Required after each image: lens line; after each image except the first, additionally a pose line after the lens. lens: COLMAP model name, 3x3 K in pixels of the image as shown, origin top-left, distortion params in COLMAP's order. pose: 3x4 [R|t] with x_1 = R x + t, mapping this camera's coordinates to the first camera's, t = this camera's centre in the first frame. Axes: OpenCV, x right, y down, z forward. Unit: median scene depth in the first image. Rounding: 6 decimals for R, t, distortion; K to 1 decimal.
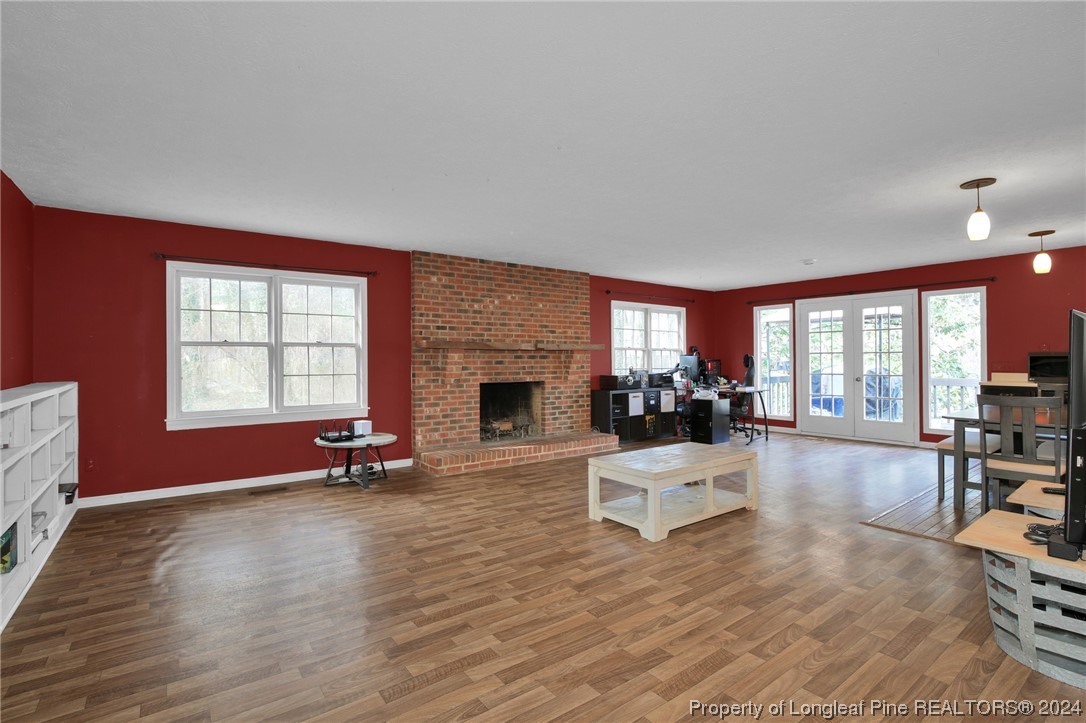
lens RADIAL K [[514.0, 0, 543.8], [0, 514.0, 352.3], [0, 0, 1]] dist [-0.029192, 0.000901]
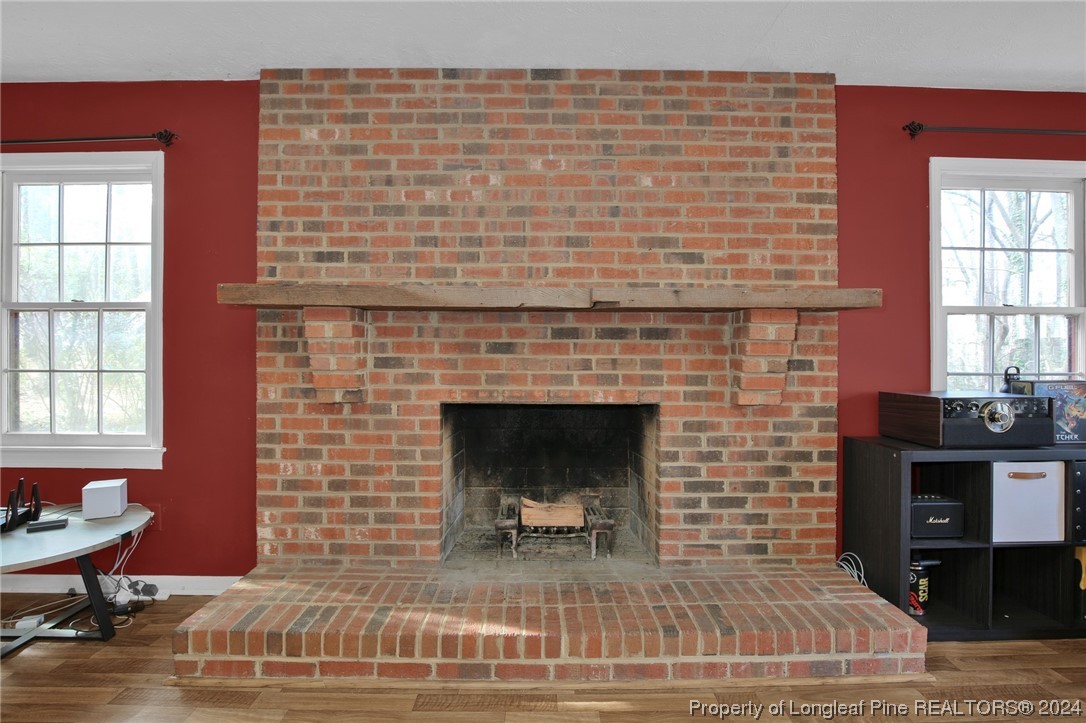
lens RADIAL K [[514.0, 0, 543.8], [0, 514.0, 352.3], [0, 0, 1]] dist [-0.029192, 0.000901]
pose [[0.805382, 0.005751, -0.592728, 0.146978], [0.002134, 0.999918, 0.012601, 0.018256], [0.592752, -0.011414, 0.805304, 0.718587]]
